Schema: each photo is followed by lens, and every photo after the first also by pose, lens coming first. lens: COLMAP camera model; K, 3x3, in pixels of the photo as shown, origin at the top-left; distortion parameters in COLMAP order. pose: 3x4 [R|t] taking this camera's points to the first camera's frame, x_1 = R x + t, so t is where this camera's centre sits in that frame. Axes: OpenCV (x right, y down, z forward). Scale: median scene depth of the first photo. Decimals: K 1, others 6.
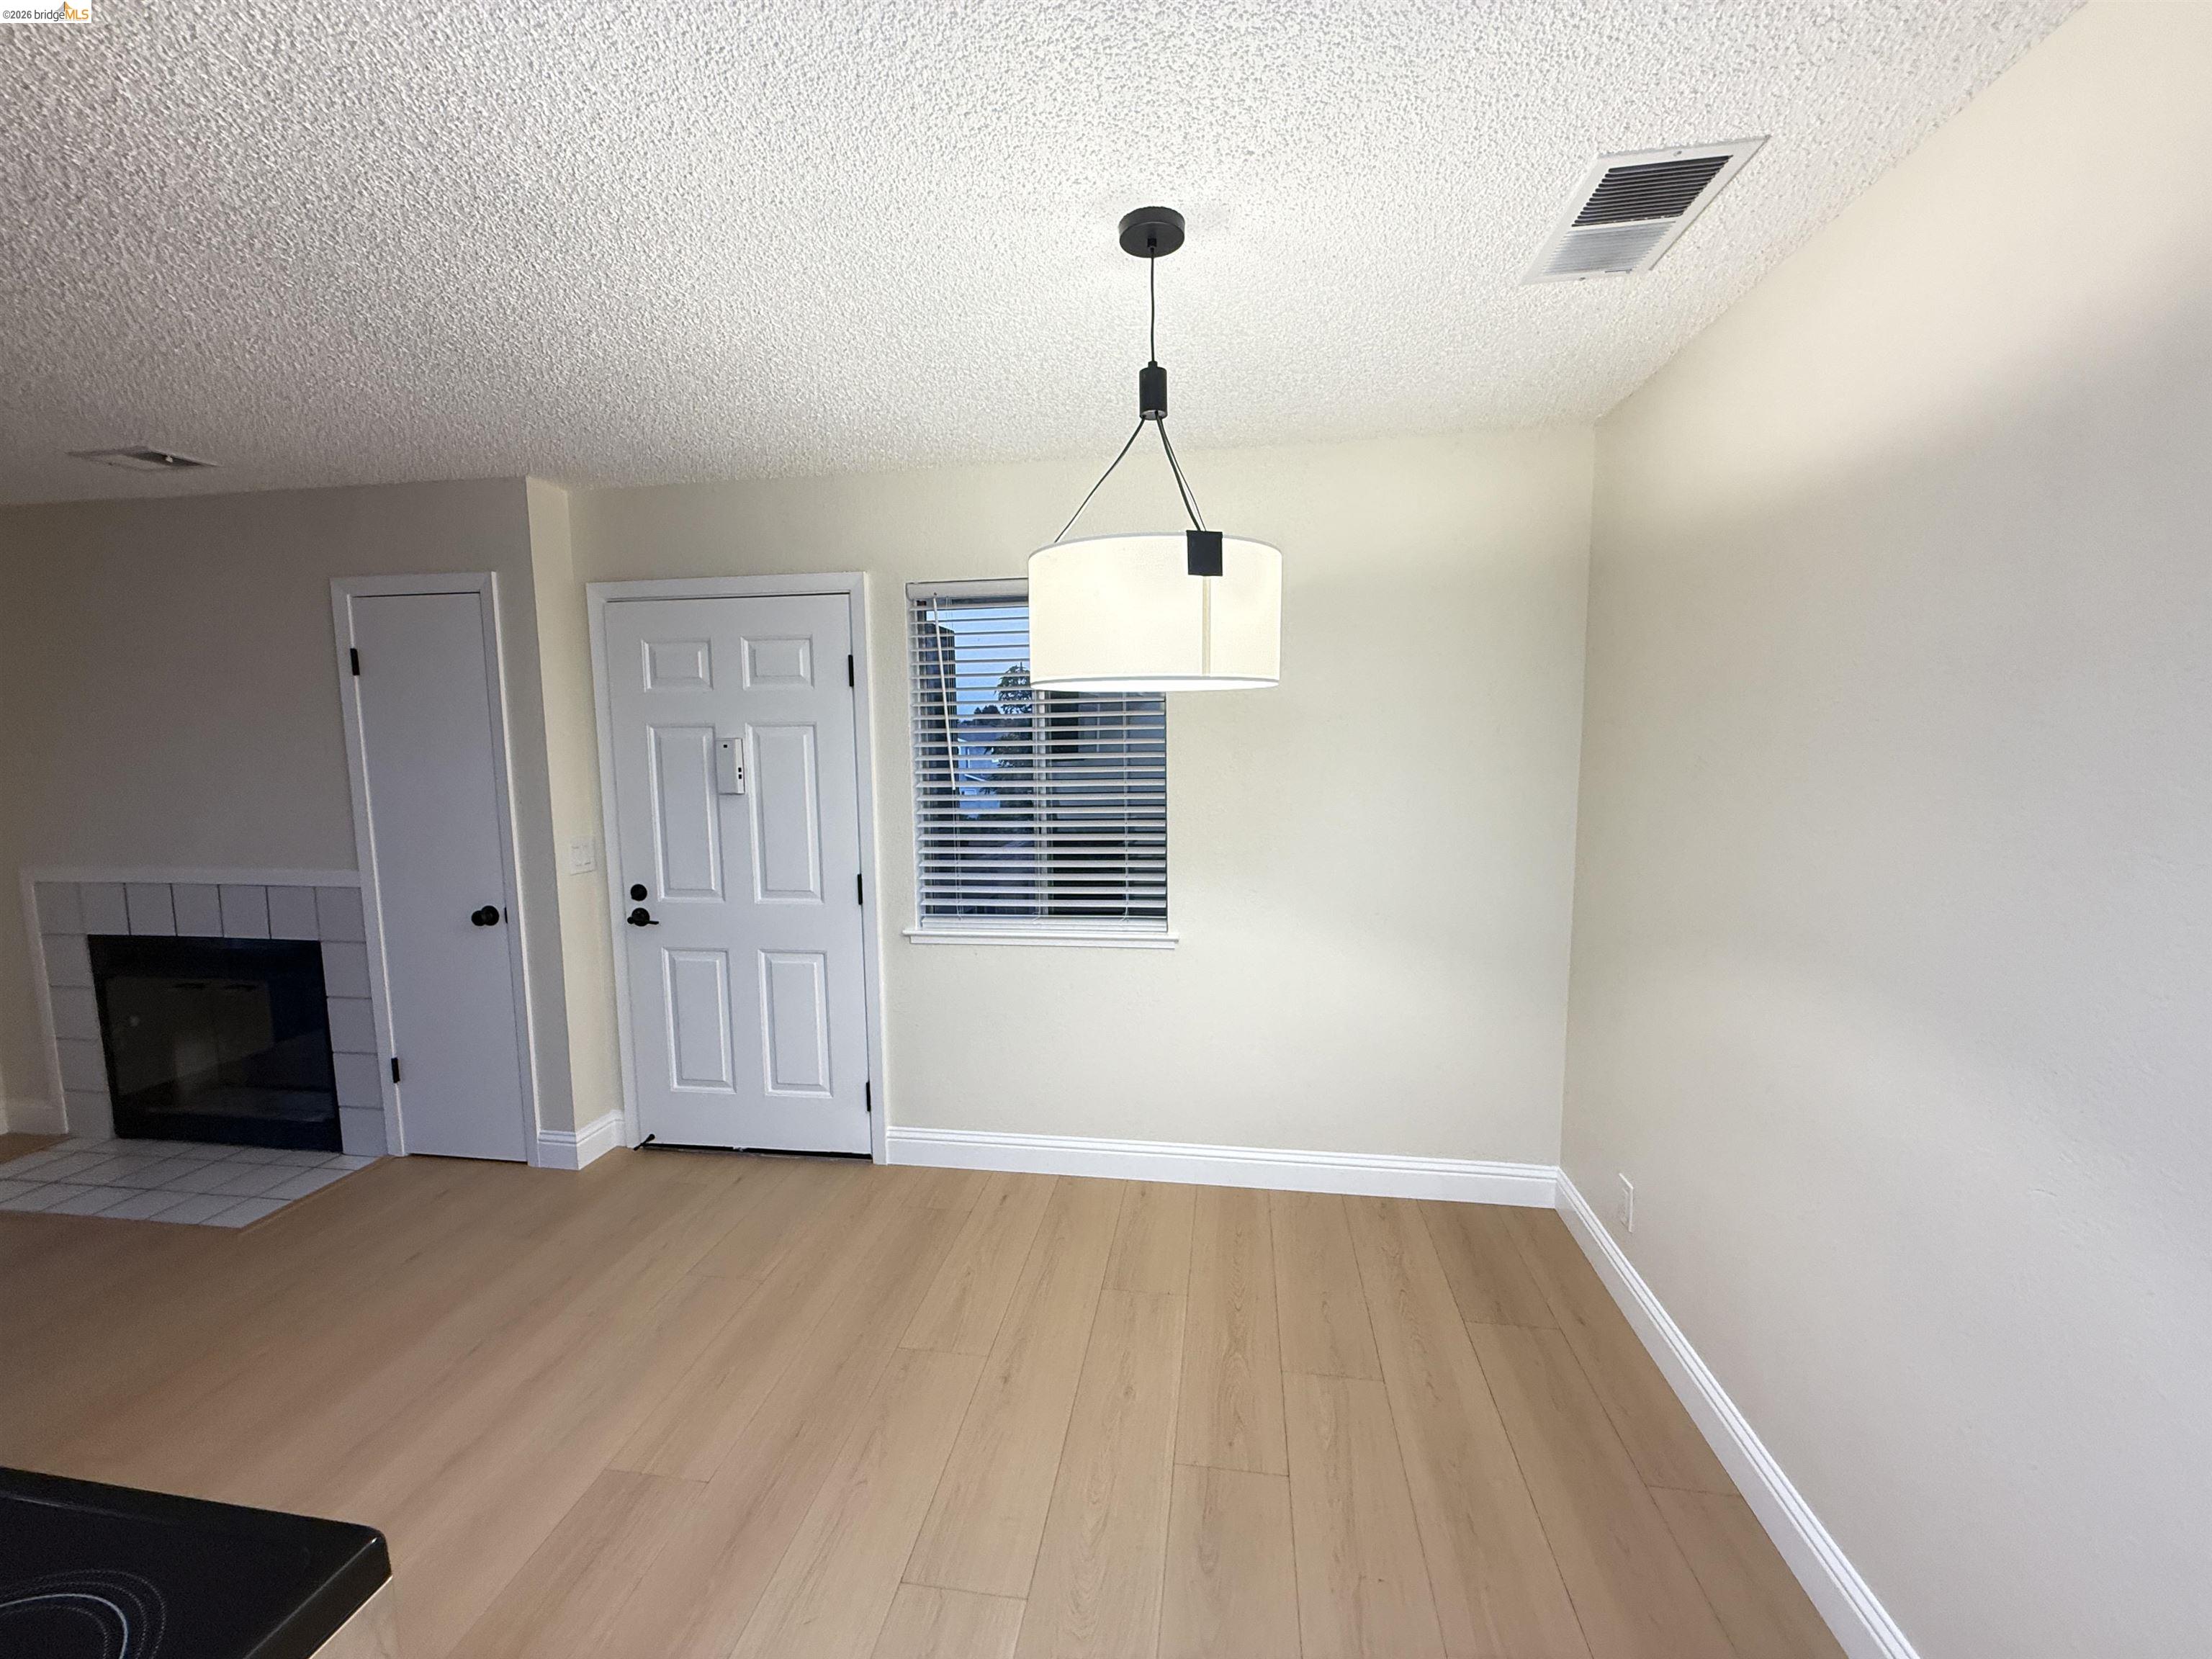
lens RADIAL K [[886.8, 0, 1106.0], [0, 886.8, 829.5], [0, 0, 1]] dist [-0.002381, 0.000172]
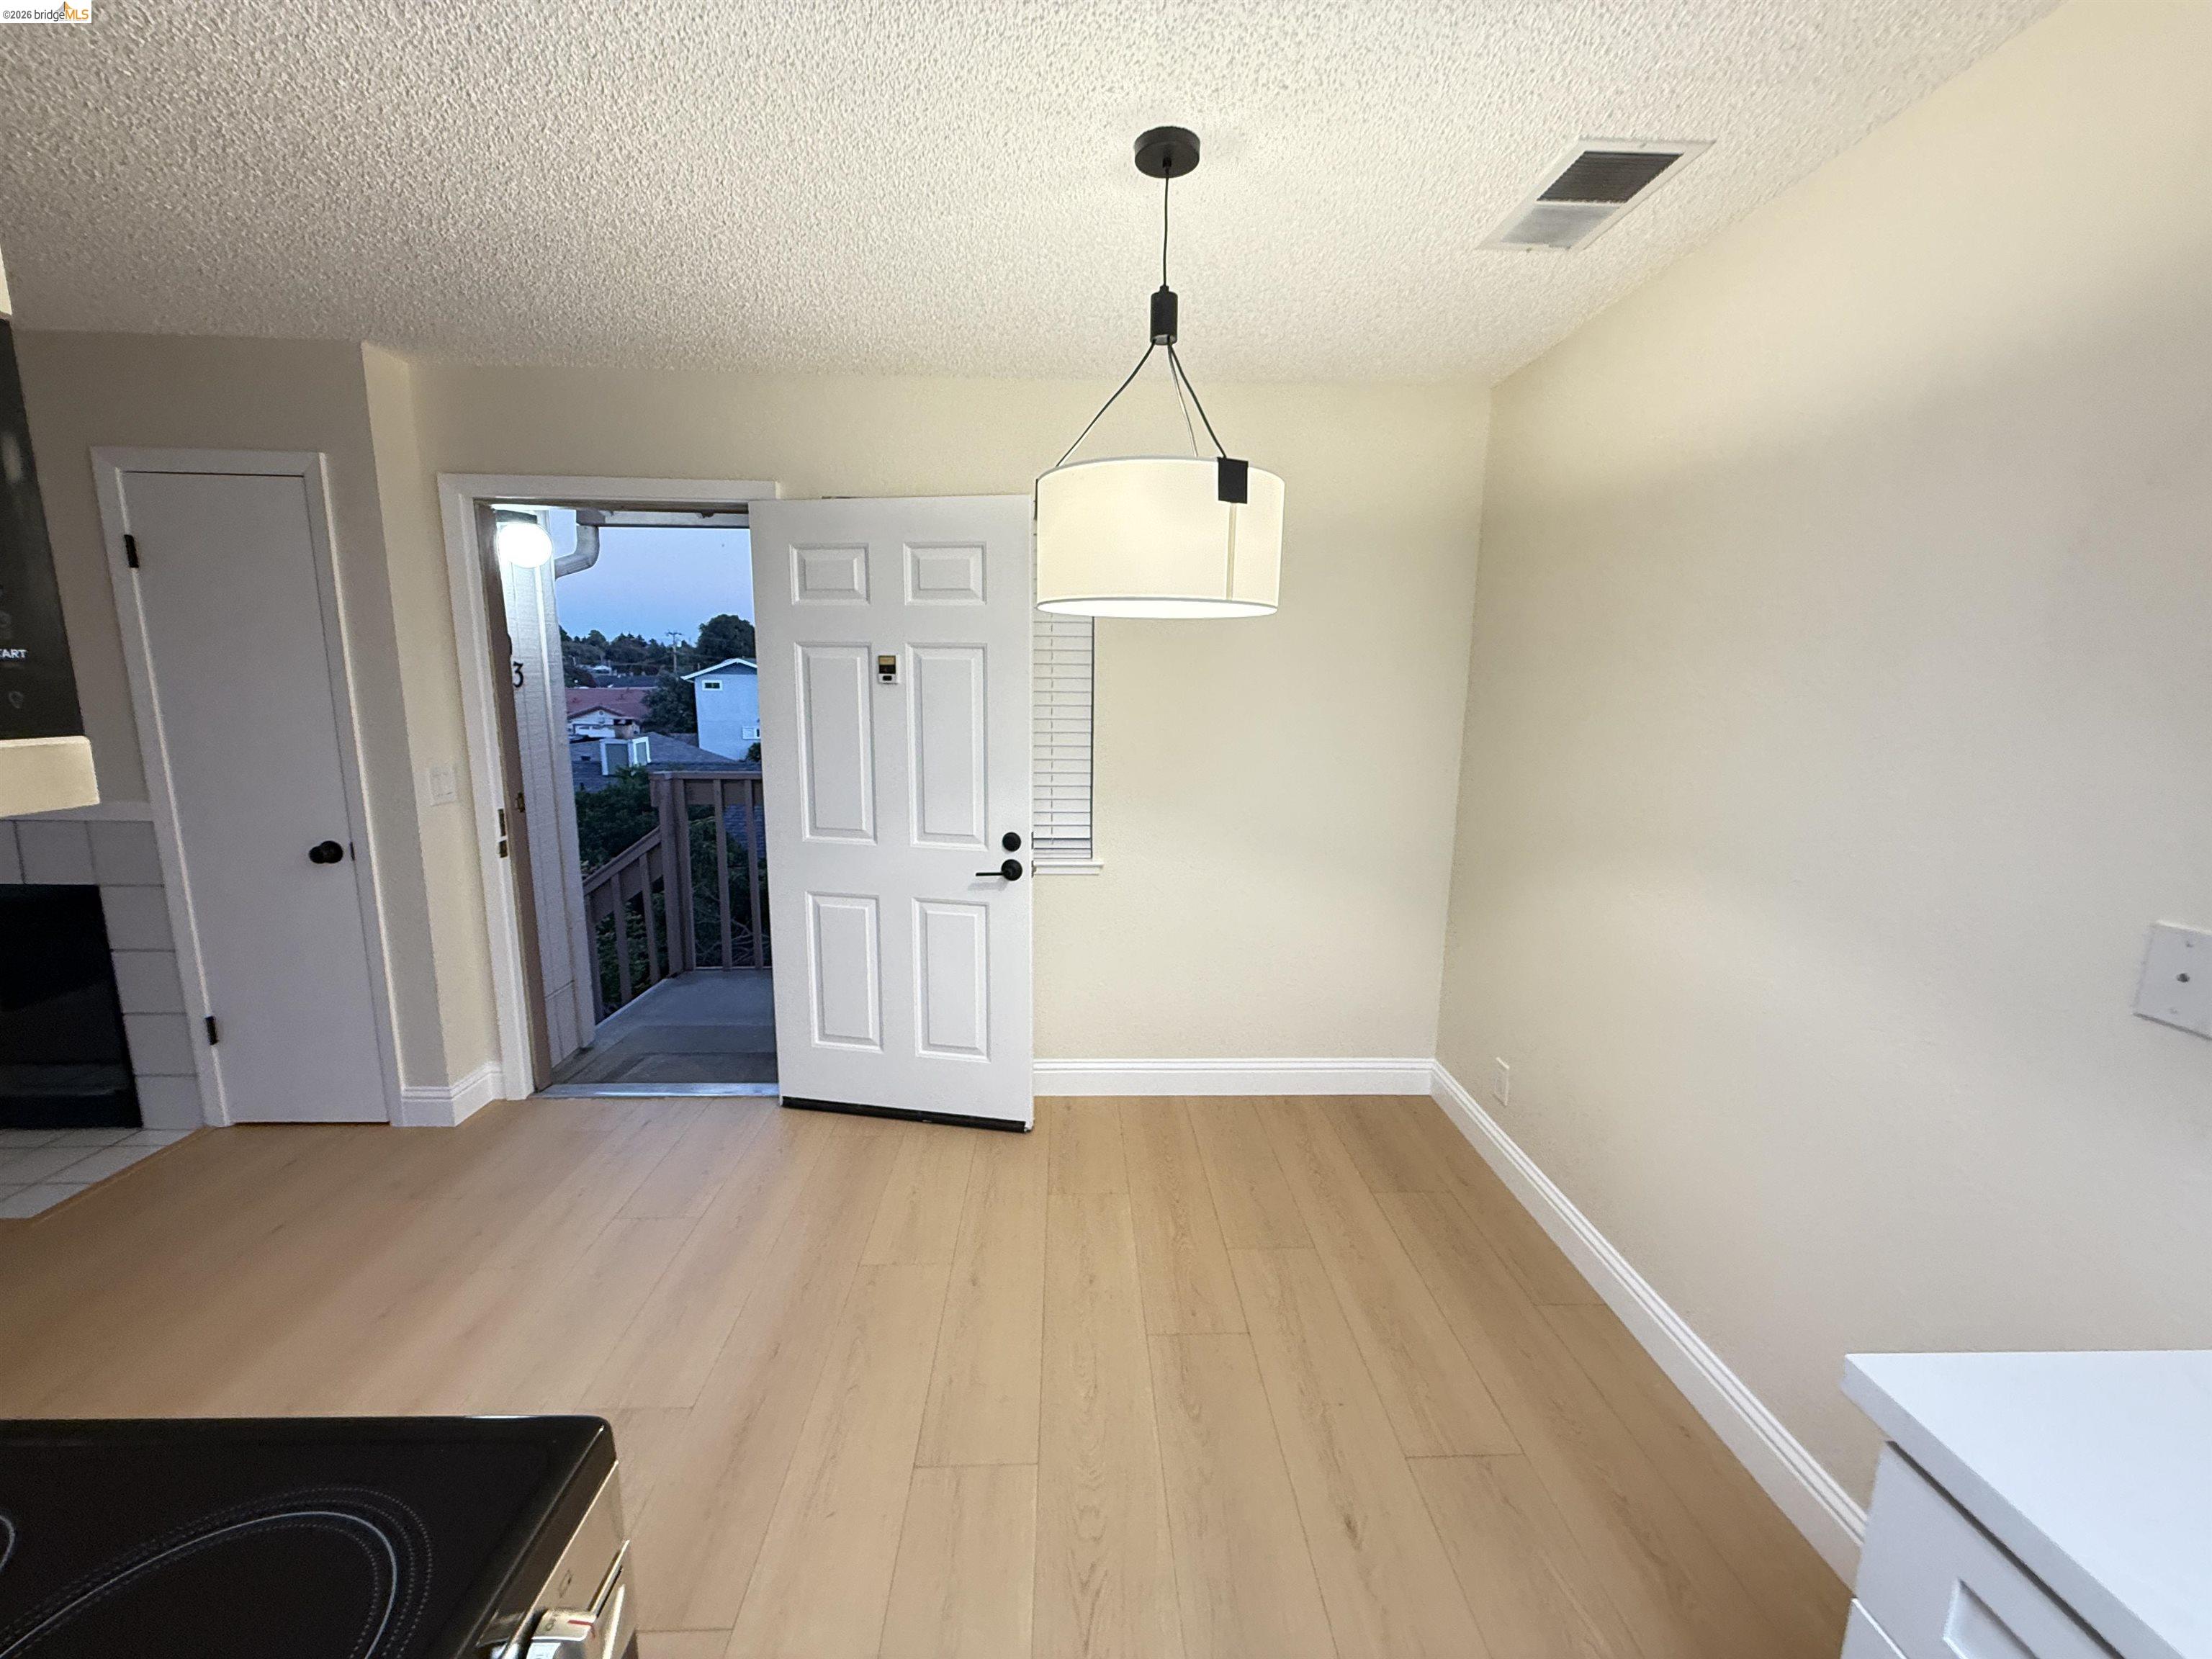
lens RADIAL K [[886.8, 0, 1106.0], [0, 886.8, 829.5], [0, 0, 1]] dist [-0.002381, 0.000172]
pose [[0.981187, -0.008482, 0.192872, -0.144275], [-0.003968, 0.997937, 0.064074, 0.020410], [-0.193018, -0.063634, 0.979130, -0.015293]]
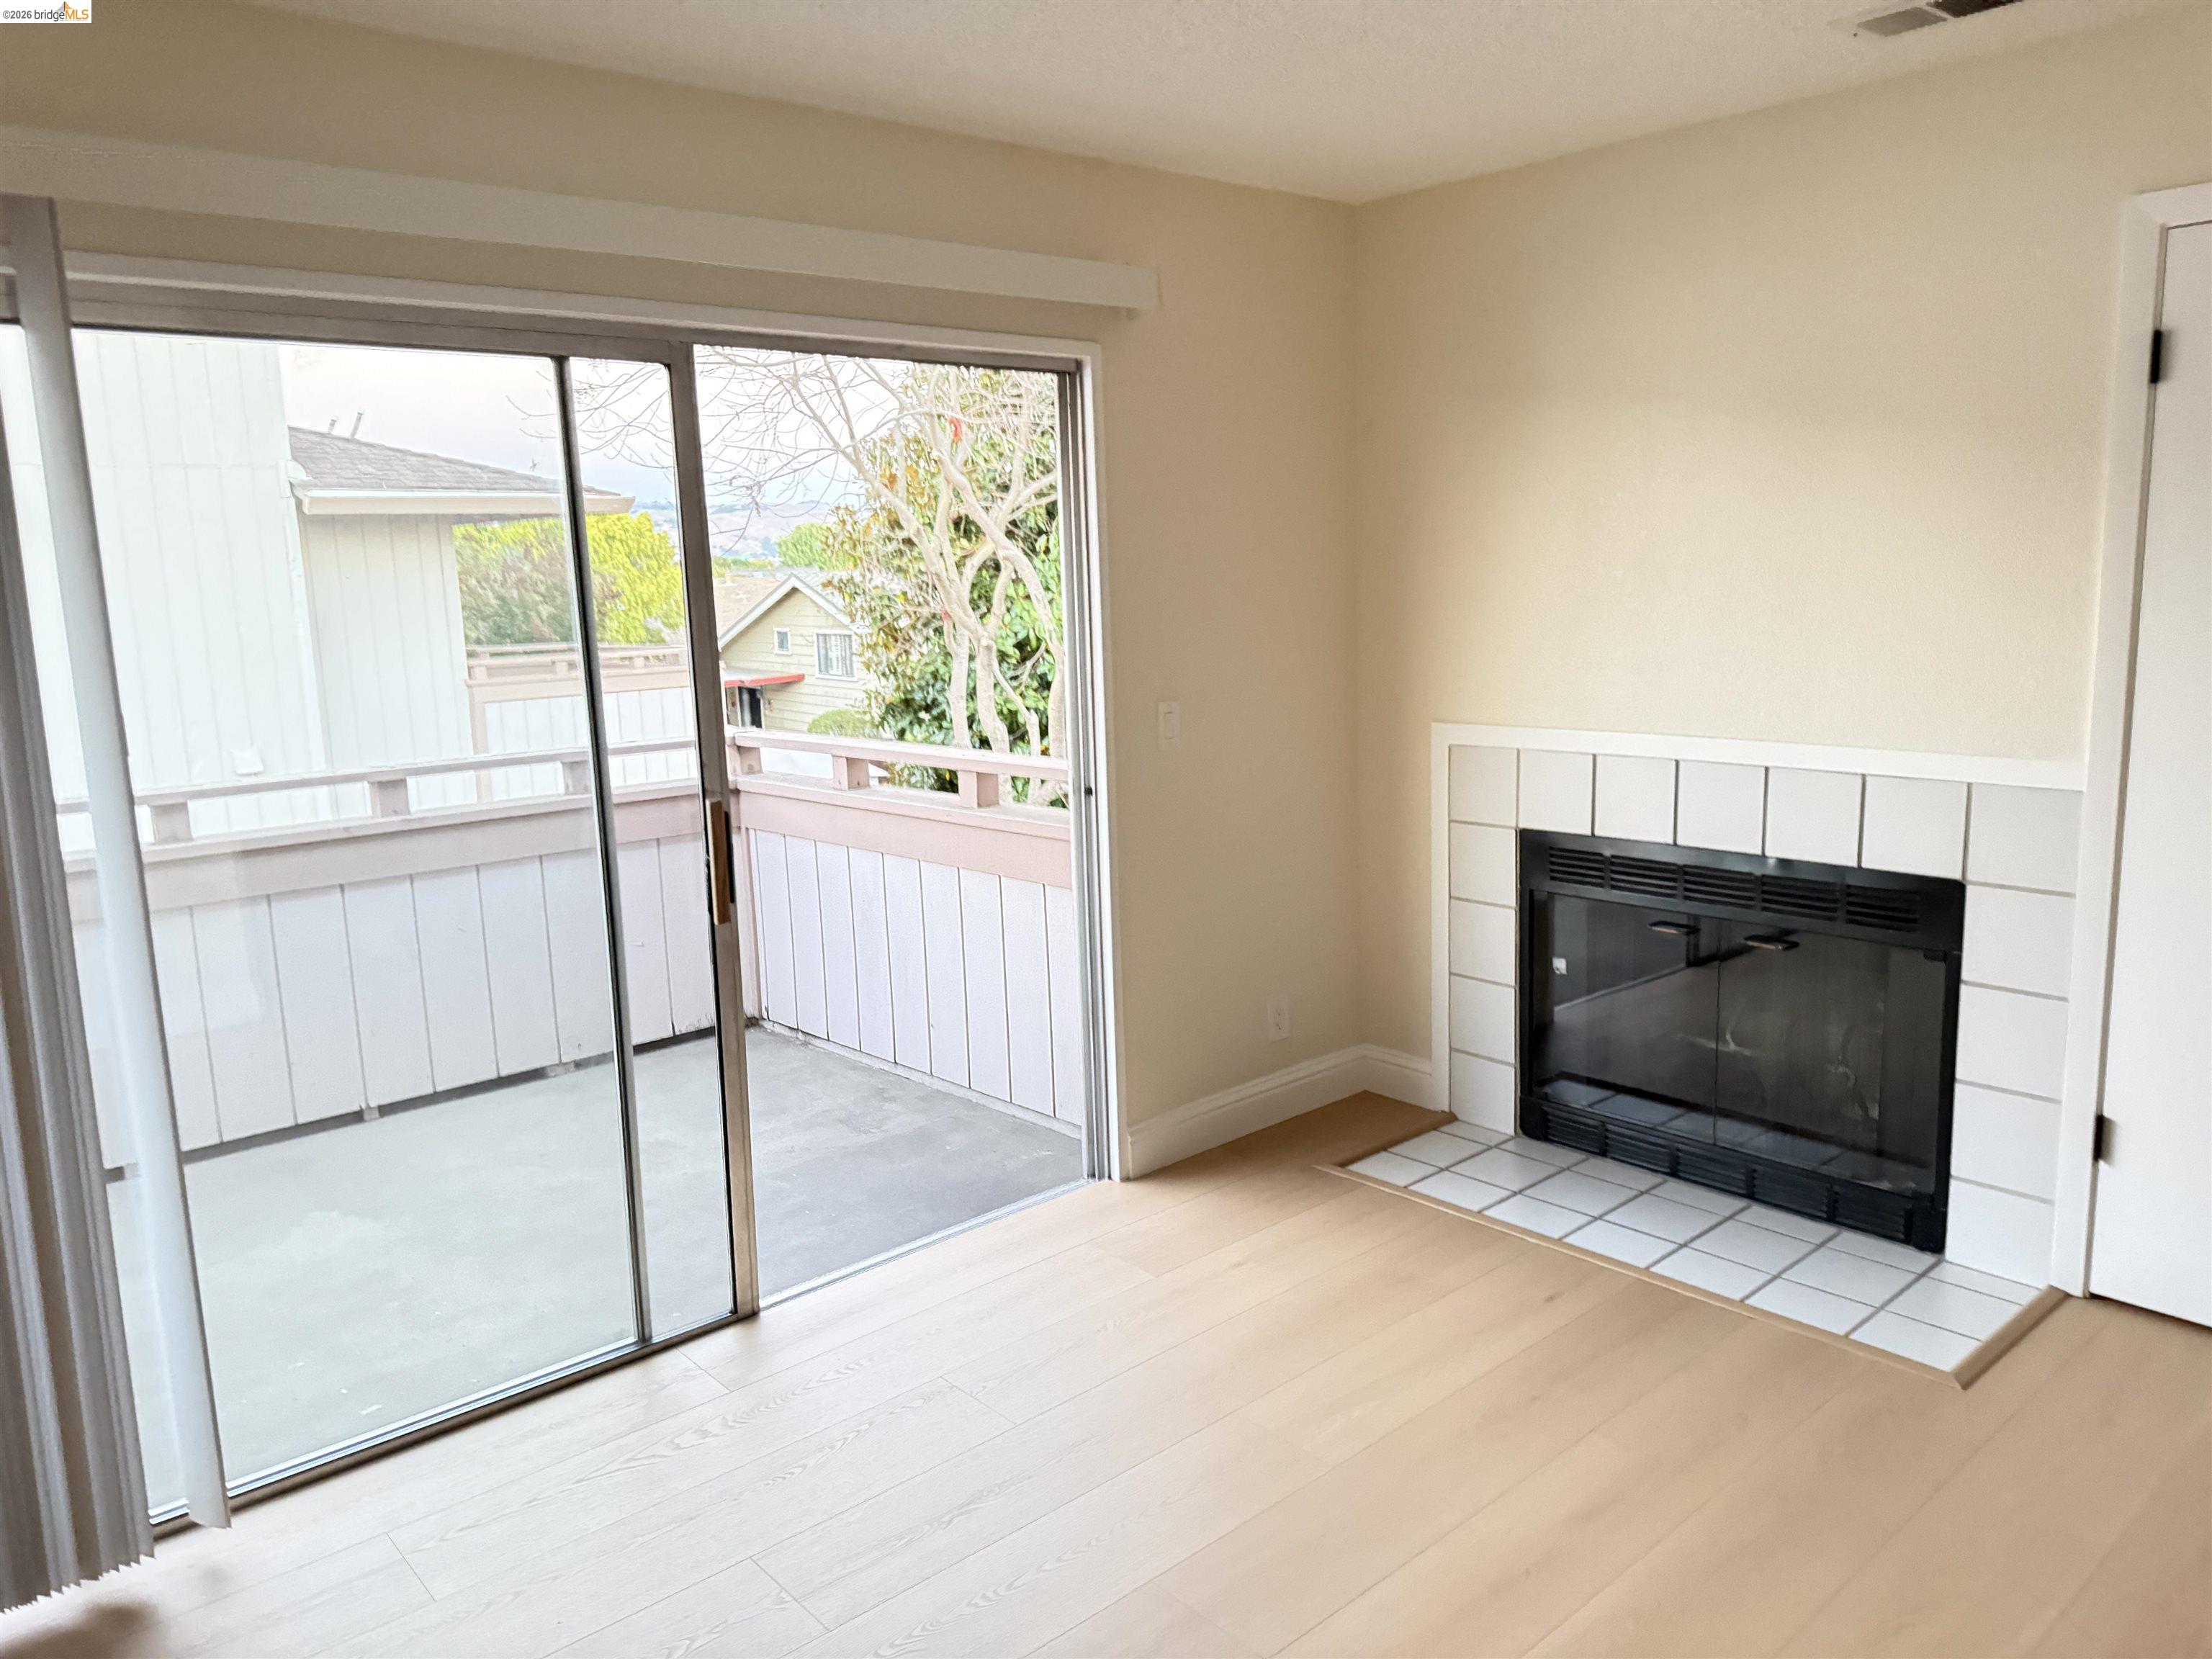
lens RADIAL K [[1583.8, 0, 1106.0], [0, 1583.8, 829.5], [0, 0, 1]] dist [0.058226, -0.002324]
pose [[0.758715, 0.095533, -0.644380, -0.894943], [-0.050575, 0.994841, 0.087943, 0.045097], [0.649457, -0.034134, 0.759632, -0.158313]]
